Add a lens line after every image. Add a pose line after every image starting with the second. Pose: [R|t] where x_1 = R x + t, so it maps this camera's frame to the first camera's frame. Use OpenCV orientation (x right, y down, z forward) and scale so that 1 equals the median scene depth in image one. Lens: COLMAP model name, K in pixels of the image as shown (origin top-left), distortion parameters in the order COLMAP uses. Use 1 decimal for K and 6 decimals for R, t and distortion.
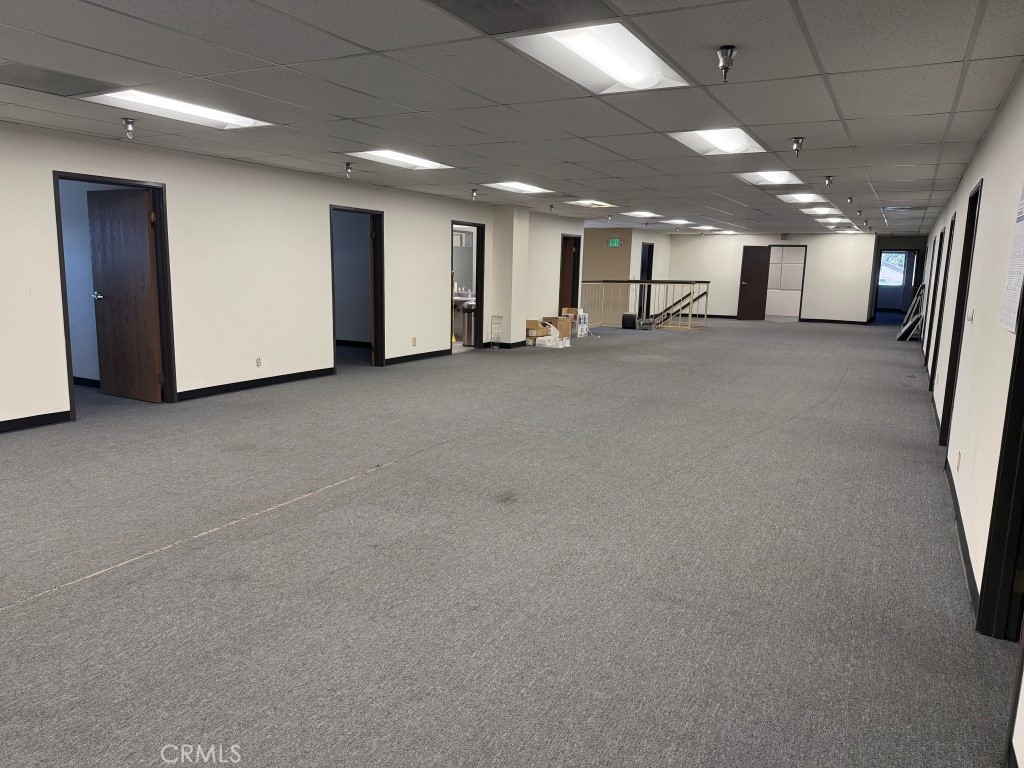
lens RADIAL K [[717.6, 0, 487.0], [0, 717.6, 367.8], [0, 0, 1]] dist [0.057839, -0.061532]
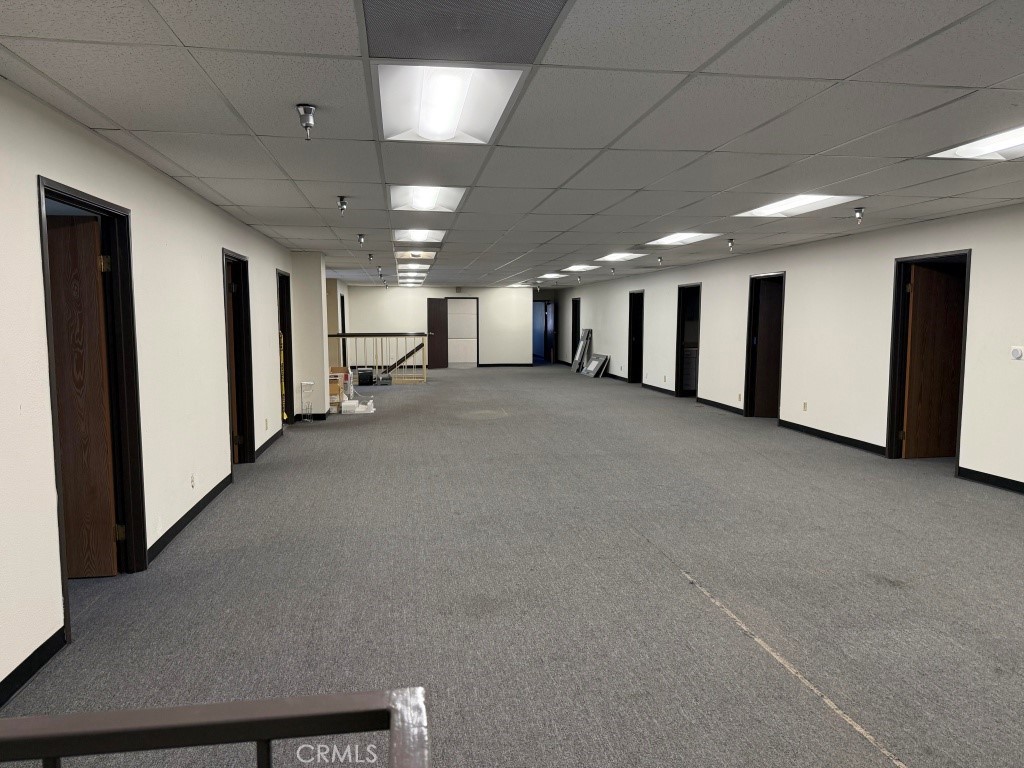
lens RADIAL K [[717.6, 0, 507.6], [0, 717.6, 384.7], [0, 0, 1]] dist [0.057839, -0.061532]
pose [[0.786863, -0.075773, 0.612459, -0.235356], [0.101566, 0.994801, -0.007411, -0.029317], [-0.608713, 0.068036, 0.790468, 0.139837]]
